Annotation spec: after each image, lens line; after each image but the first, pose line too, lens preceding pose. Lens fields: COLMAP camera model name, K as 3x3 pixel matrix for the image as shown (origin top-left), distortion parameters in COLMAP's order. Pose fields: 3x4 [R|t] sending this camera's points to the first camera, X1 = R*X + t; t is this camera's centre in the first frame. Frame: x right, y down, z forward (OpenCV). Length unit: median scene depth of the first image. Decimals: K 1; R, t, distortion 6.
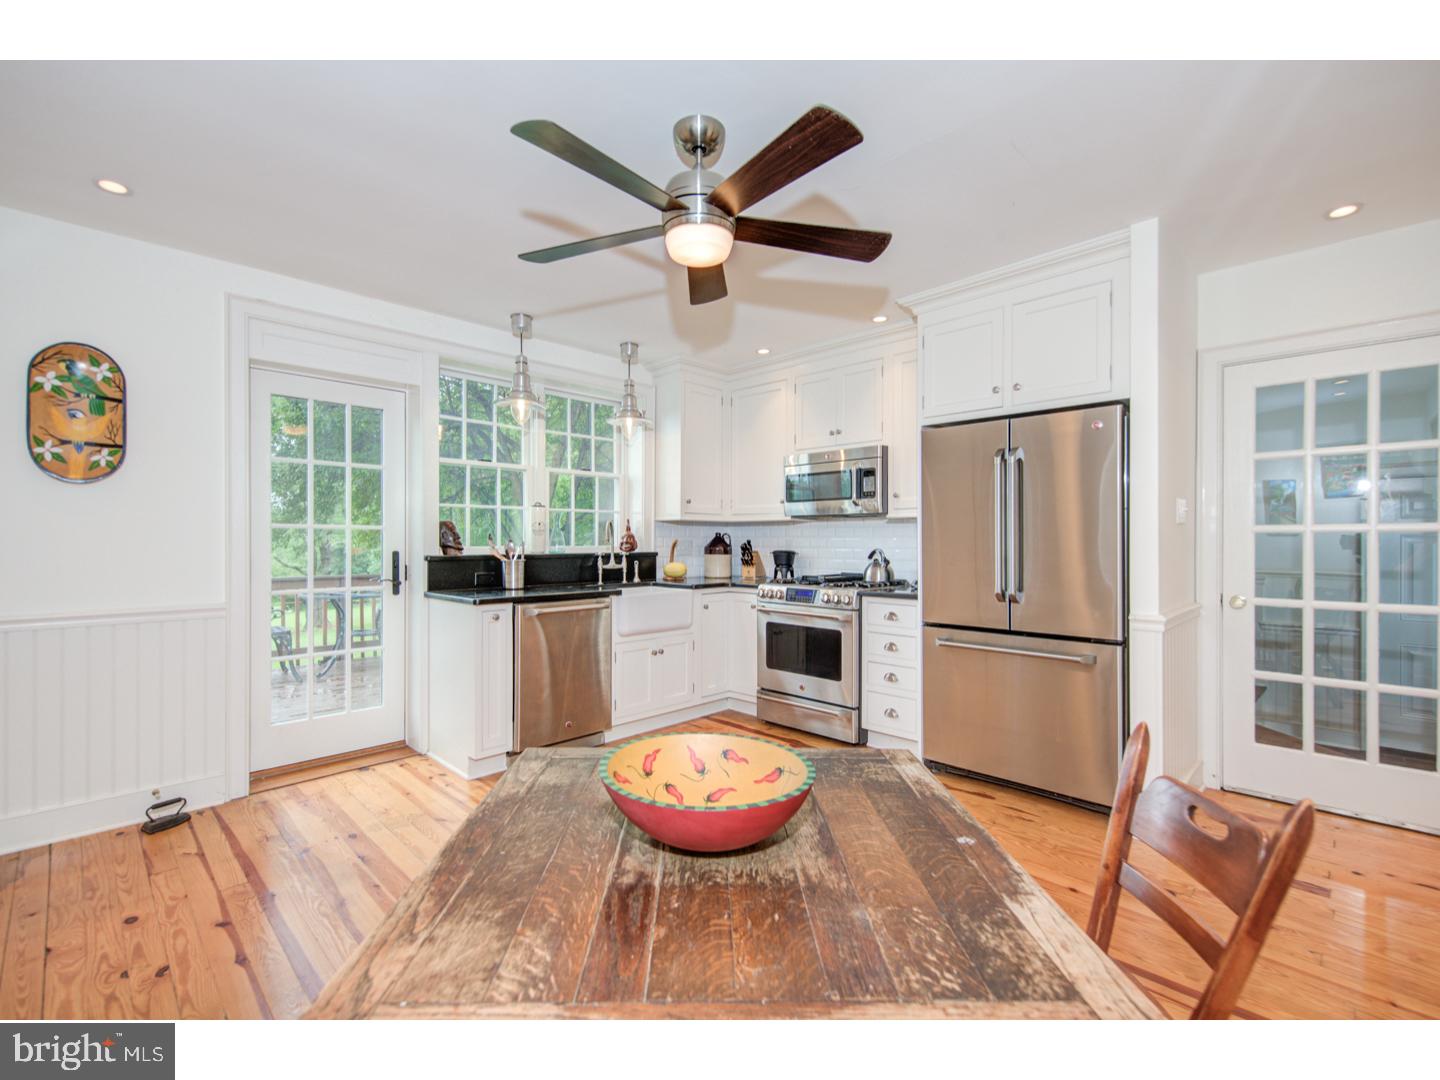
lens RADIAL K [[646.9, 0, 720.0], [0, 646.9, 540.0], [0, 0, 1]] dist [0.009979, -0.001351]
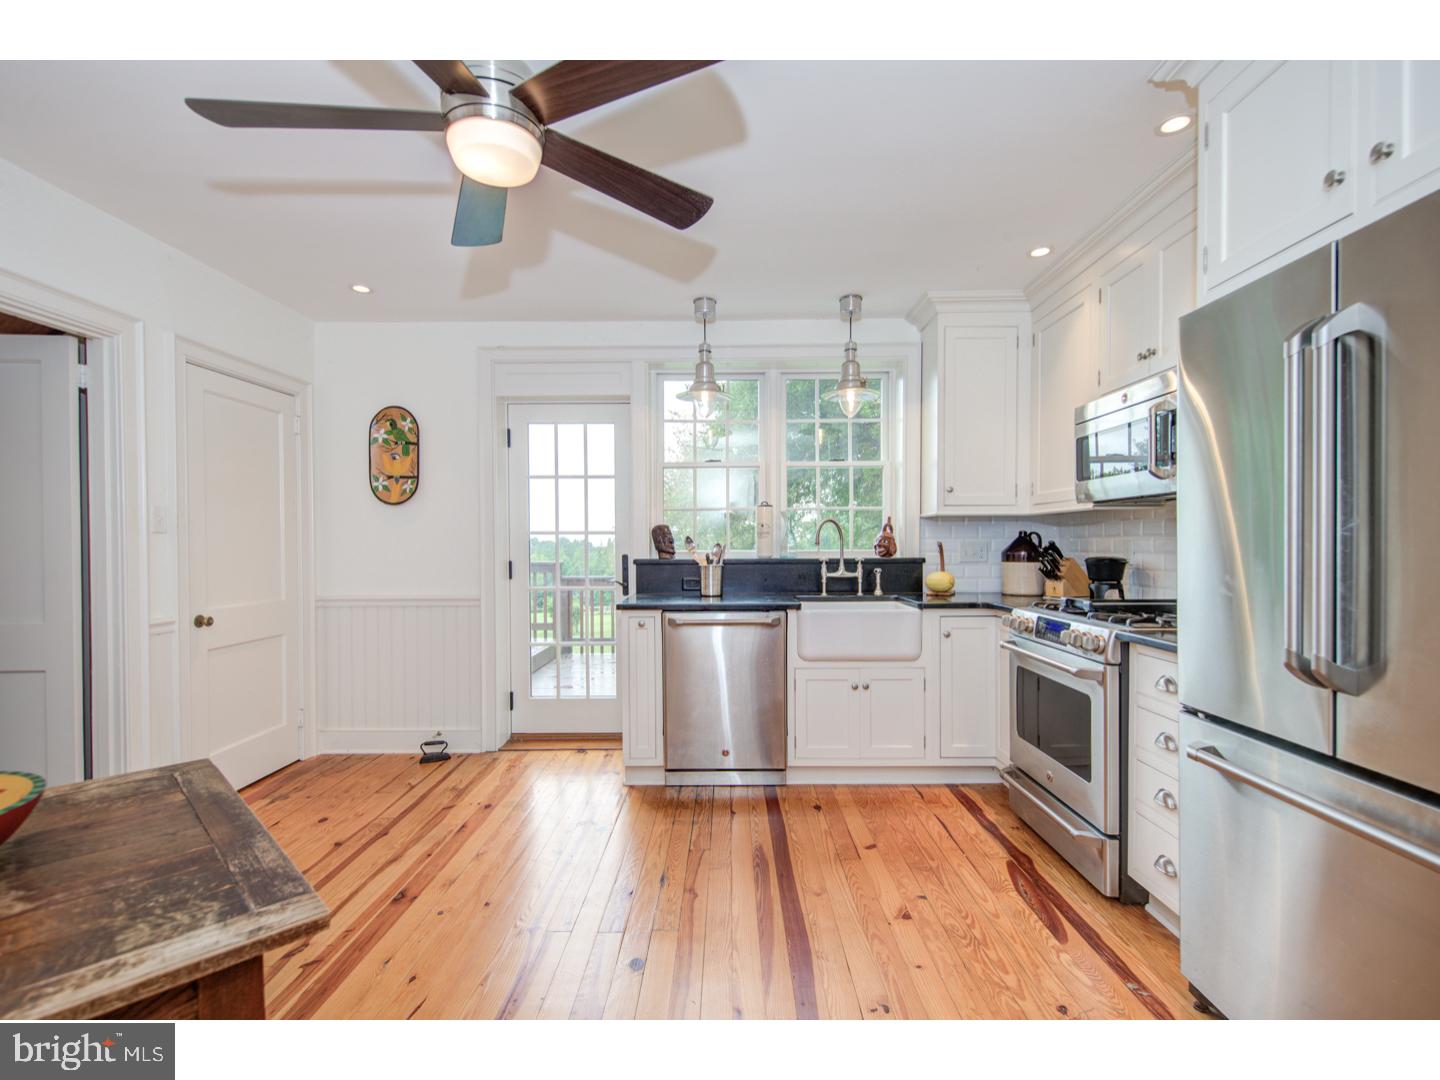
lens RADIAL K [[656.8, 0, 720.2], [0, 656.8, 558.8], [0, 0, 1]] dist [0.001188, -0.000284]
pose [[0.698165, 0.009809, -0.715870, 0.368697], [0.006011, 0.999791, 0.019561, 0.003677], [0.715912, -0.017960, 0.697959, 0.348692]]
